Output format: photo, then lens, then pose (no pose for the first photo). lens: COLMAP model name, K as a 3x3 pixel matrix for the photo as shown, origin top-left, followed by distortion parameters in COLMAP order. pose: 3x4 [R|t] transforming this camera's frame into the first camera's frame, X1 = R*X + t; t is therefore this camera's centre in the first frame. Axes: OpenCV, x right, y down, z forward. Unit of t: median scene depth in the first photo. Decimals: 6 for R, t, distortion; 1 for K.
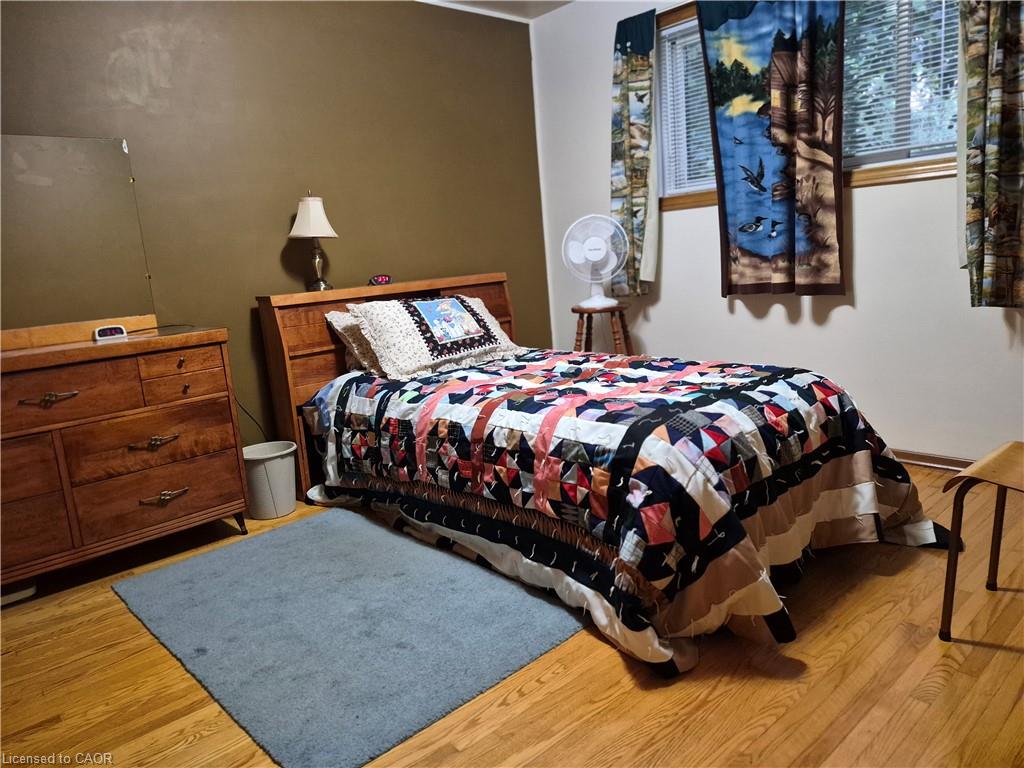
lens RADIAL K [[724.6, 0, 512.4], [0, 724.6, 383.3], [0, 0, 1]] dist [0.061919, -0.058316]
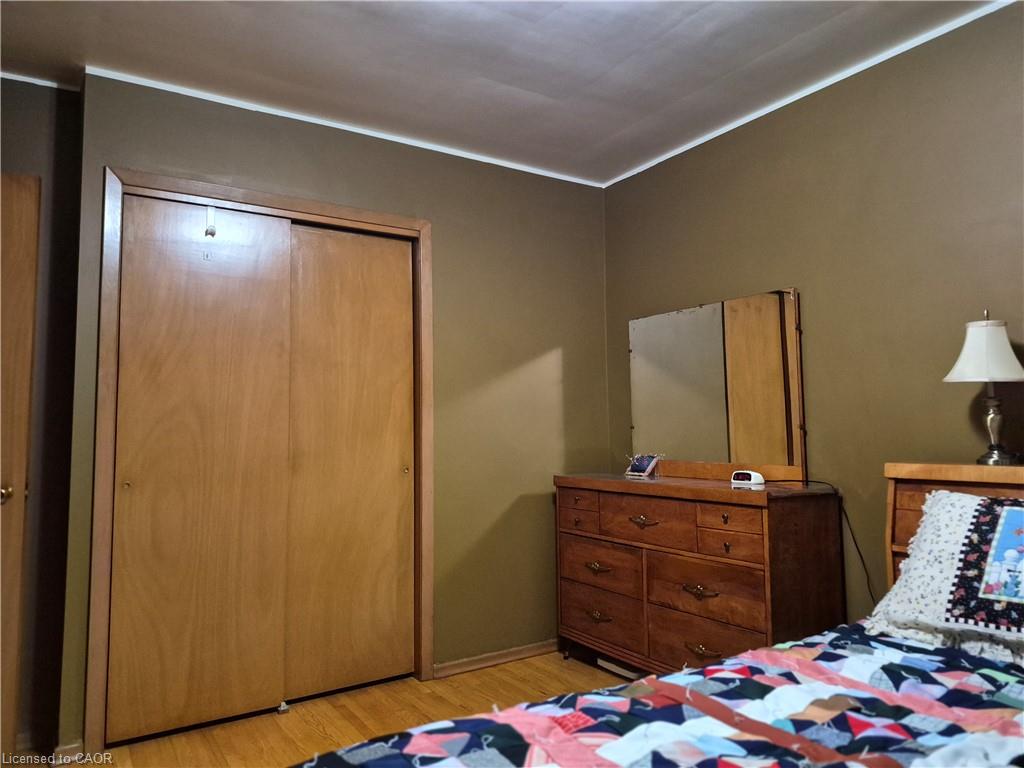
lens RADIAL K [[724.6, 0, 512.8], [0, 724.6, 381.2], [0, 0, 1]] dist [0.061919, -0.058316]
pose [[-0.161191, 0.011648, -0.986855, 0.498356], [-0.156483, 0.986980, 0.037209, -0.187689], [0.974439, 0.160424, -0.157270, 0.823579]]
